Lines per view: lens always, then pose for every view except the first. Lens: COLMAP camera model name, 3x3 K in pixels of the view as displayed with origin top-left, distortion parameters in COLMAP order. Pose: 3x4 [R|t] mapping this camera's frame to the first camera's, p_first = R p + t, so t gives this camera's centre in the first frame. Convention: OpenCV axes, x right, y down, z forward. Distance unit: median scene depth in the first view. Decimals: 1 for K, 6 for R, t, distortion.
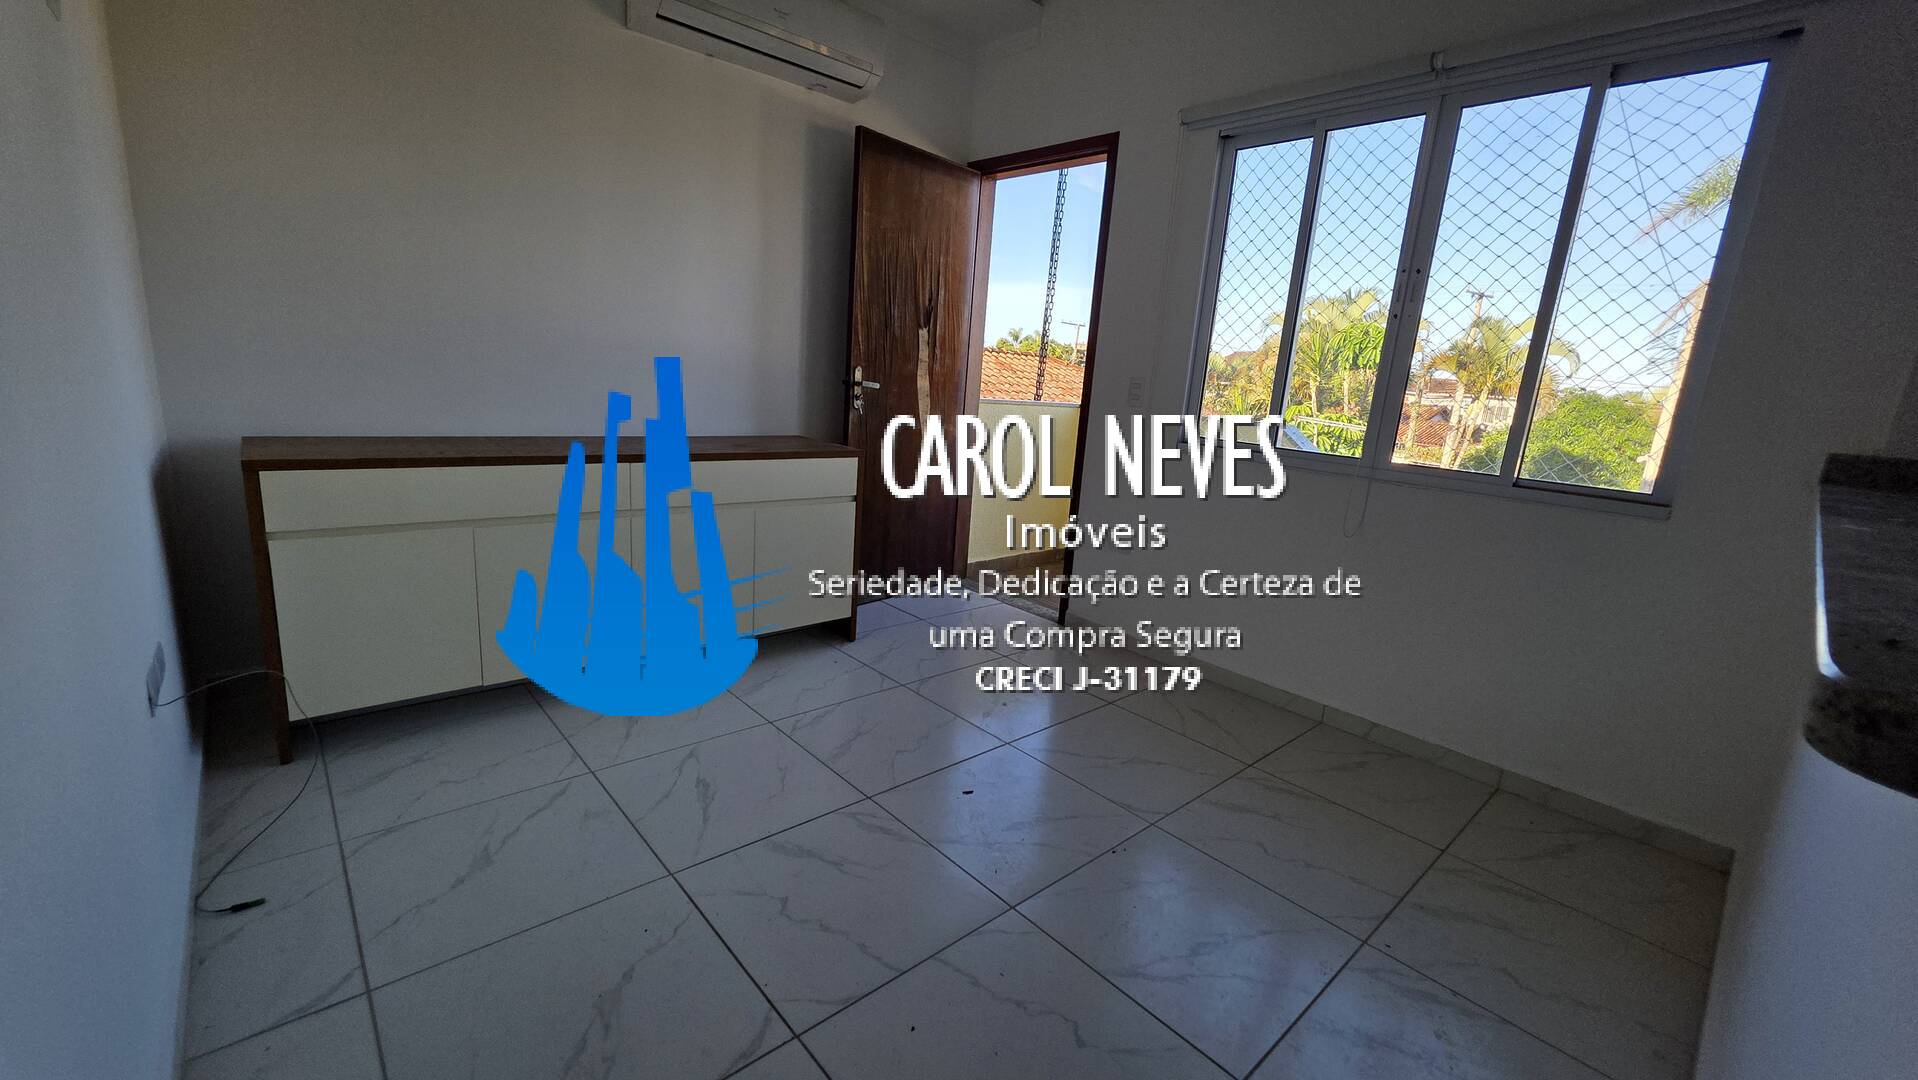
lens RADIAL K [[763.2, 0, 956.3], [0, 763.2, 536.5], [0, 0, 1]] dist [0.001380, -0.000503]
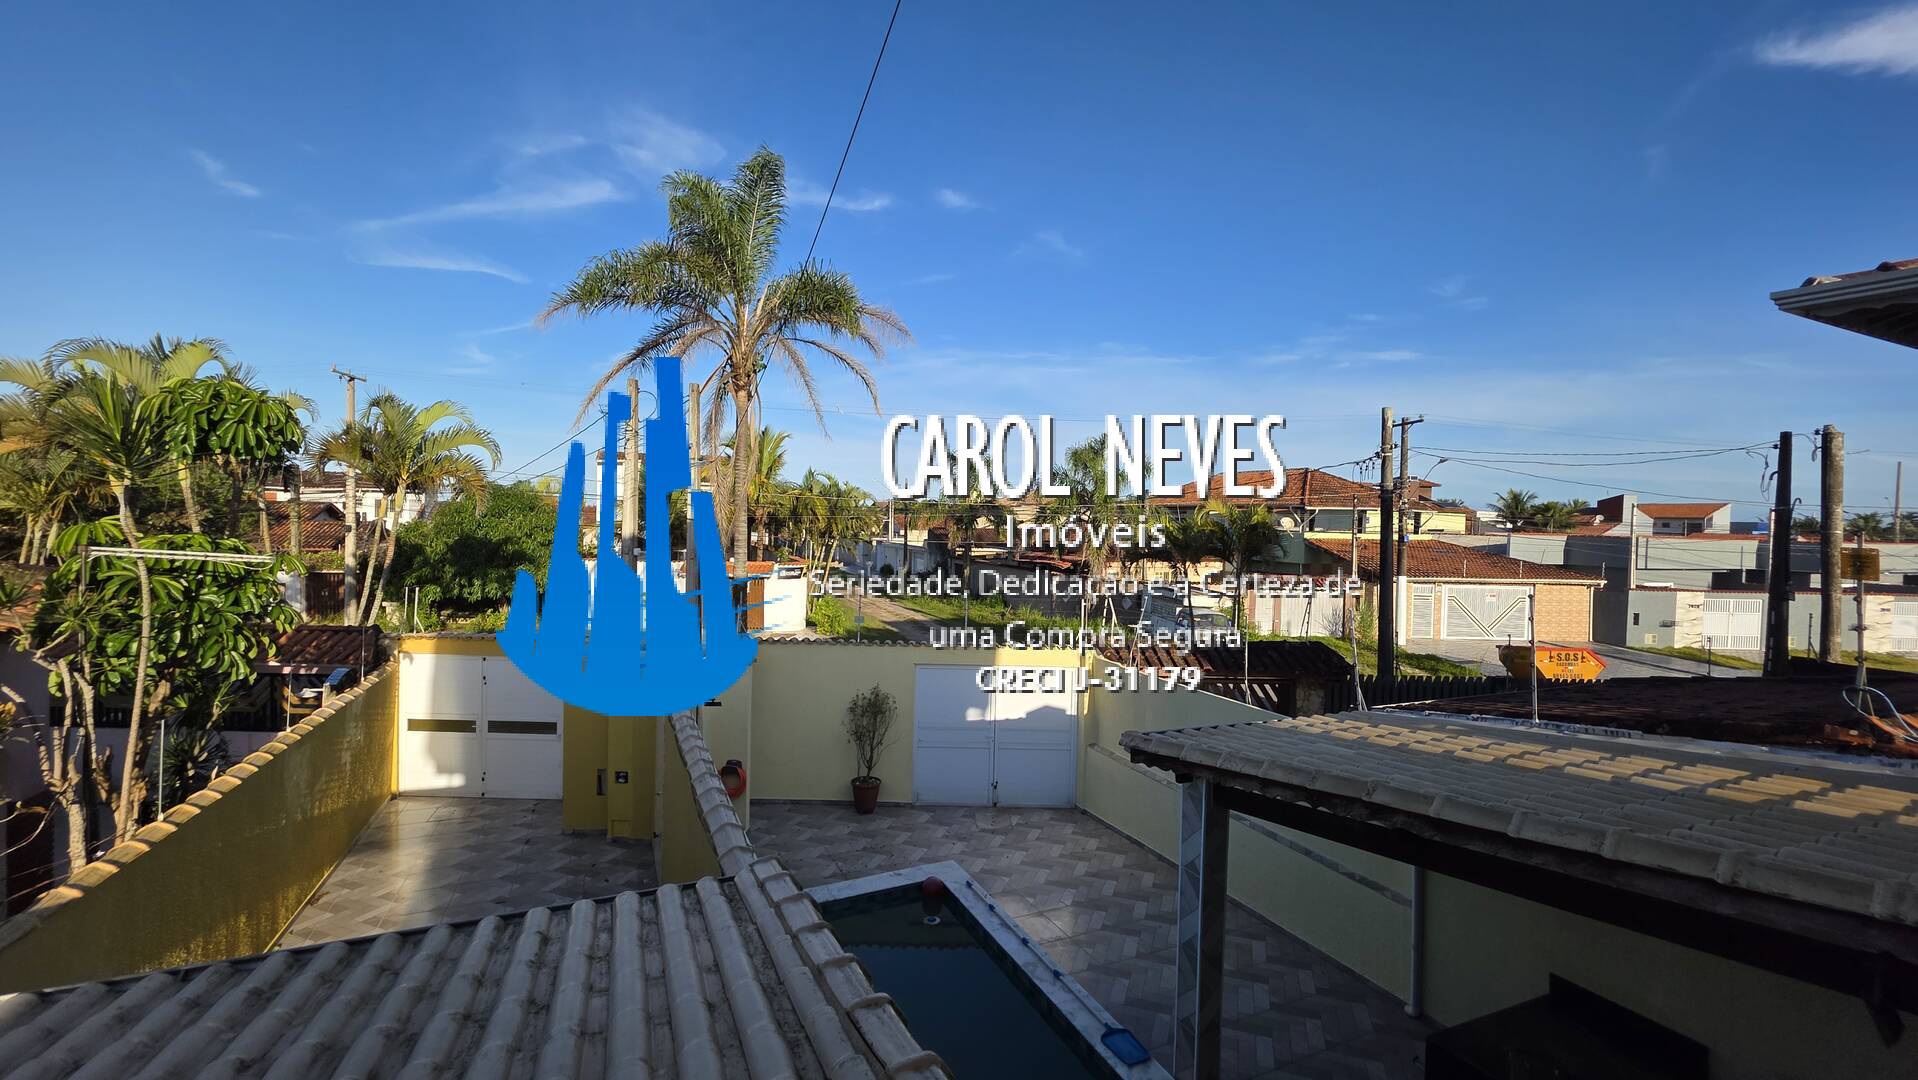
lens RADIAL K [[763.2, 0, 956.3], [0, 763.2, 536.5], [0, 0, 1]] dist [0.001380, -0.000503]
pose [[0.306228, -0.093082, 0.947397, 0.539750], [0.203416, 0.978620, 0.030399, -0.233098], [-0.929971, 0.183407, 0.318615, 1.131912]]
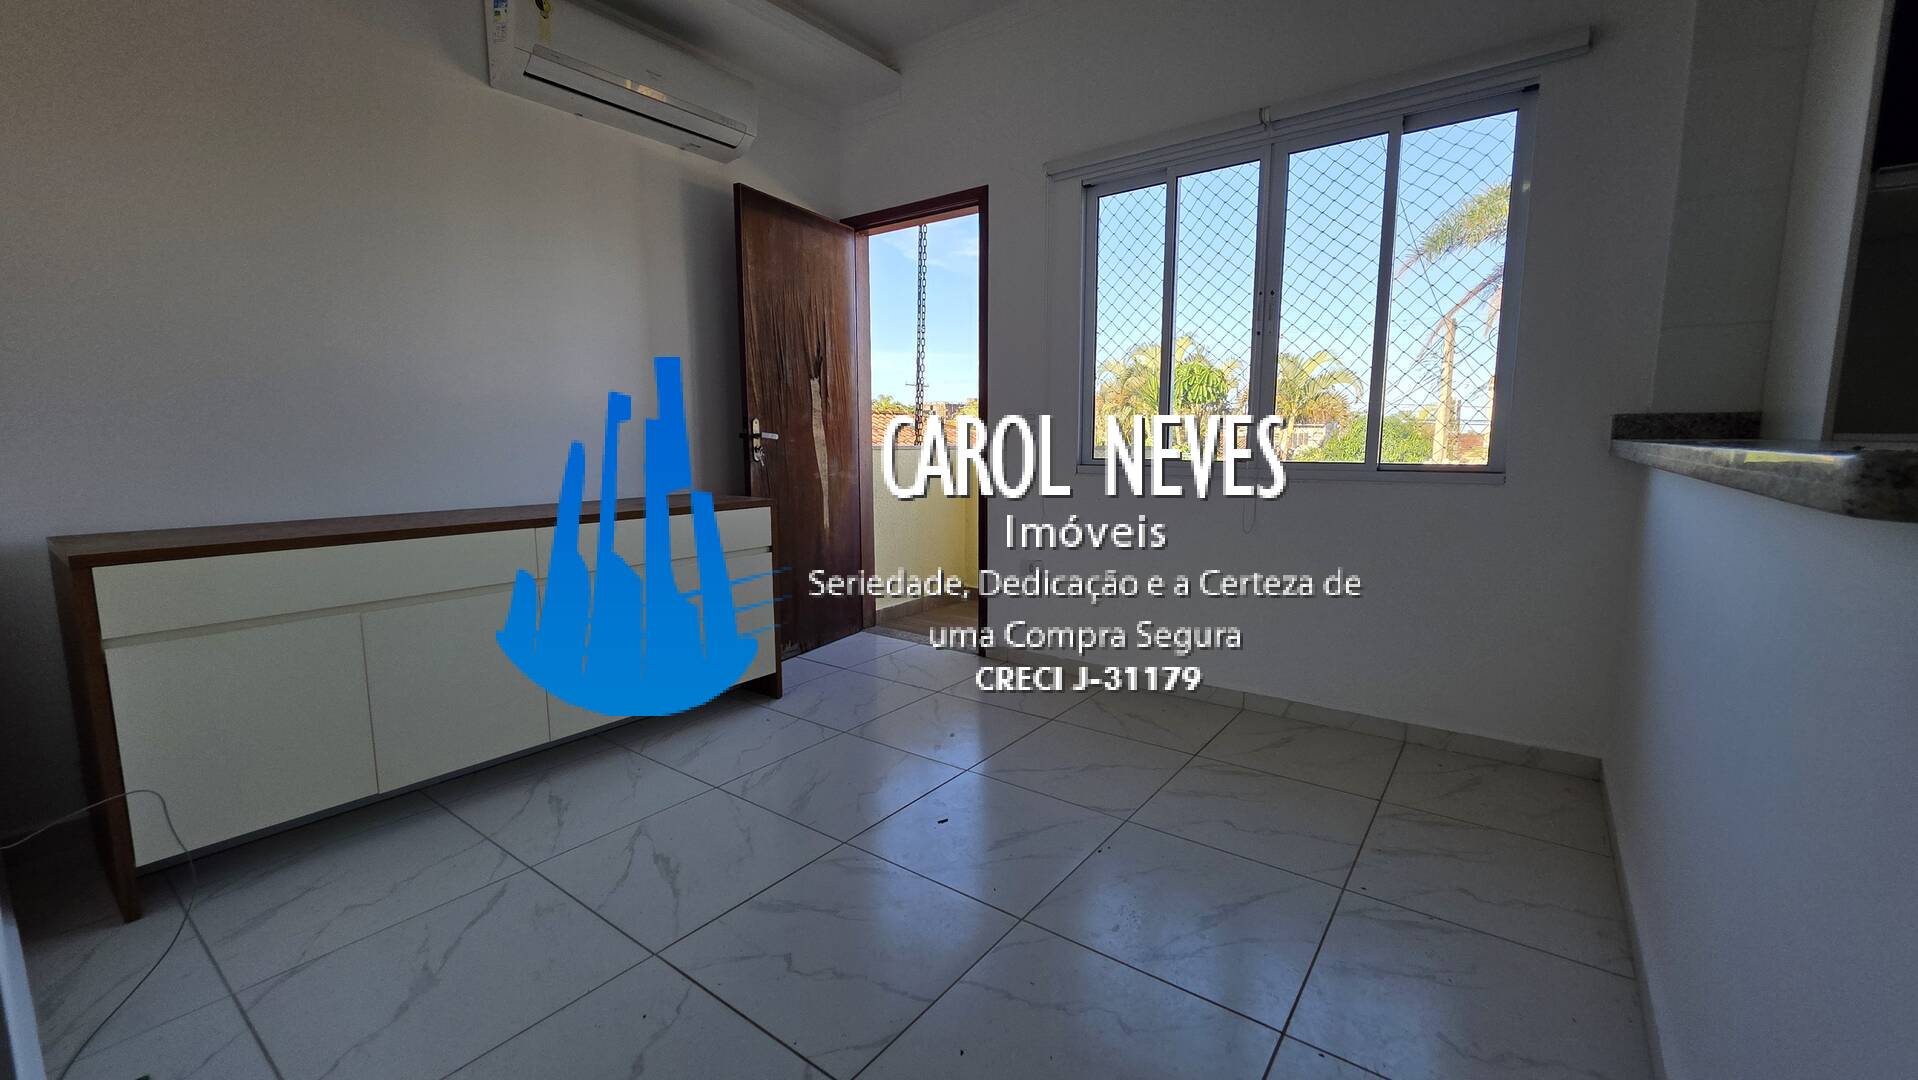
lens RADIAL K [[763.2, 0, 956.3], [0, 763.2, 536.5], [0, 0, 1]] dist [0.001380, -0.000503]
pose [[0.978246, -0.099409, 0.182078, -0.073994], [0.113670, 0.991077, -0.069616, 0.028335], [-0.173533, 0.088798, 0.980817, 0.000272]]
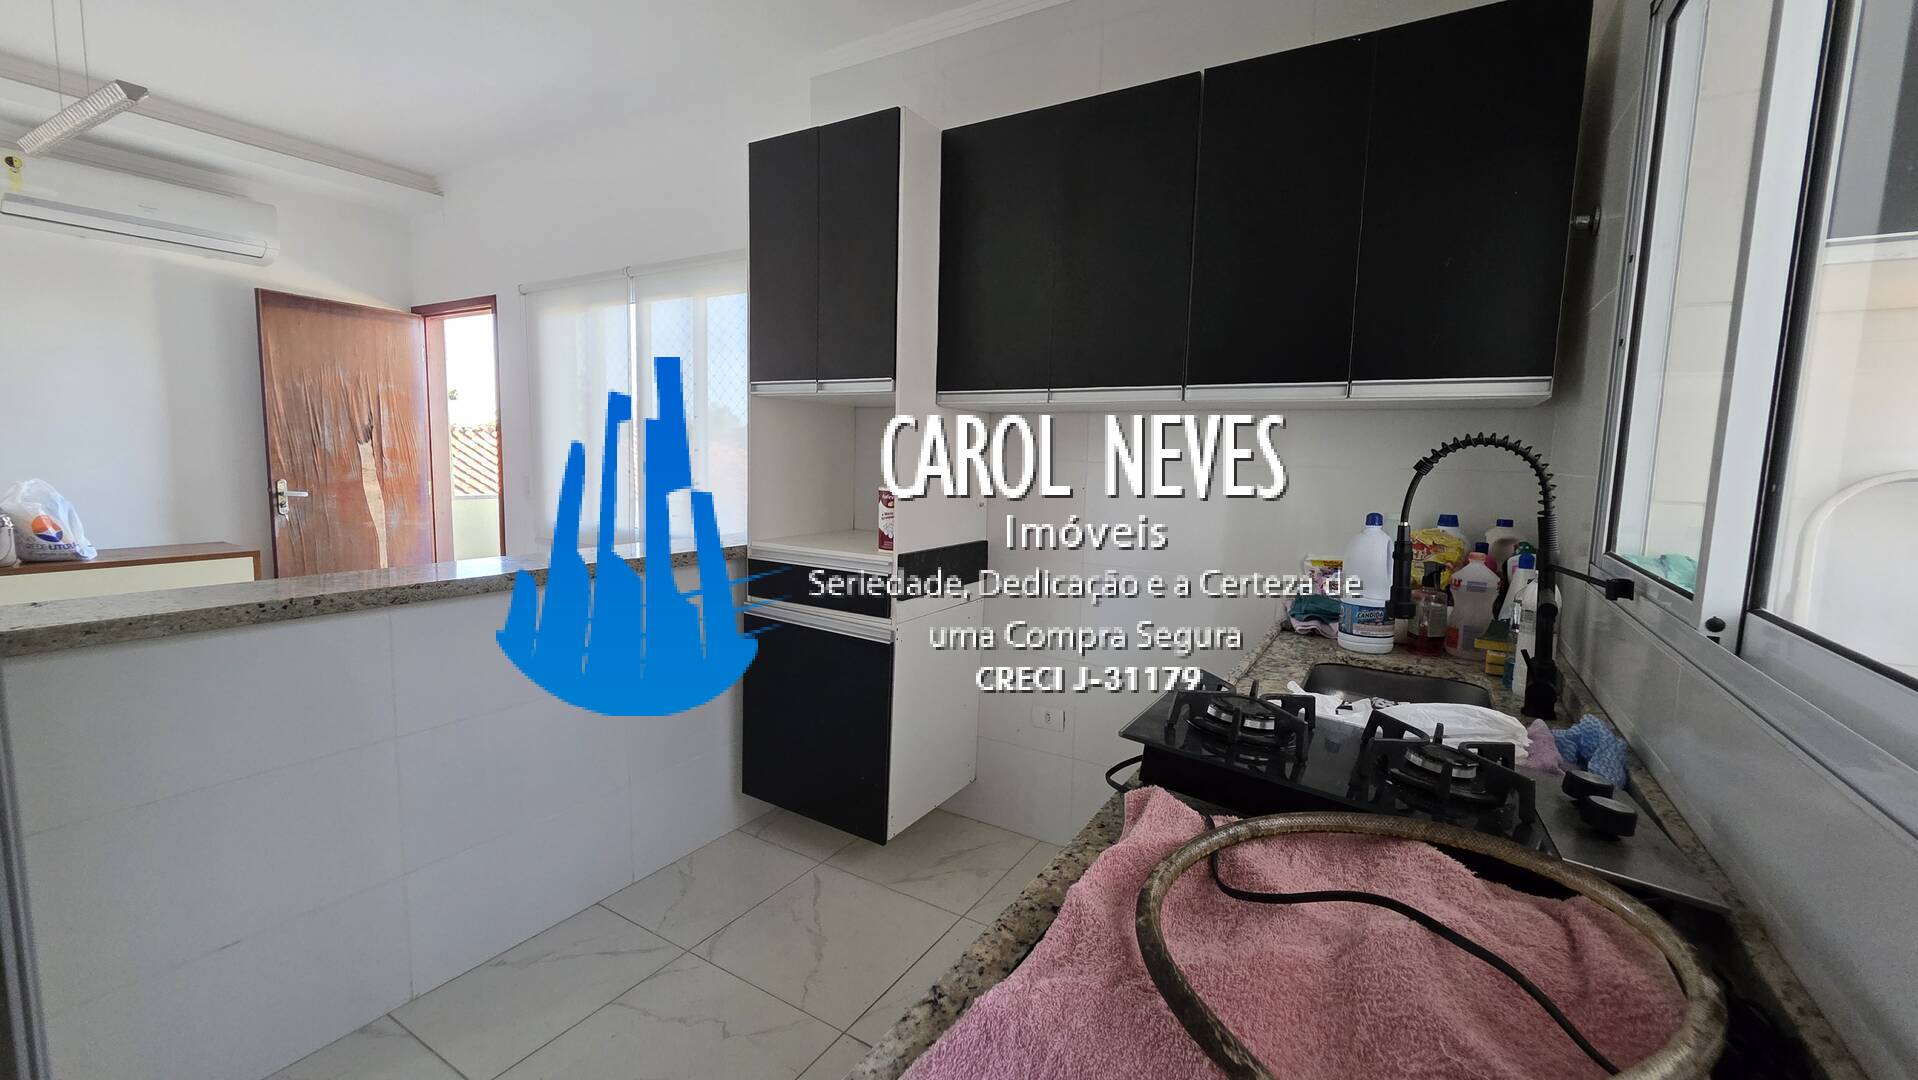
lens RADIAL K [[771.9, 0, 963.1], [0, 771.9, 539.7], [0, 0, 1]] dist [-0.000941, 0.000068]
pose [[0.956428, -0.081280, 0.280426, 0.578878], [0.106547, 0.991396, -0.076041, 0.078976], [-0.271833, 0.102607, 0.956859, -0.454269]]
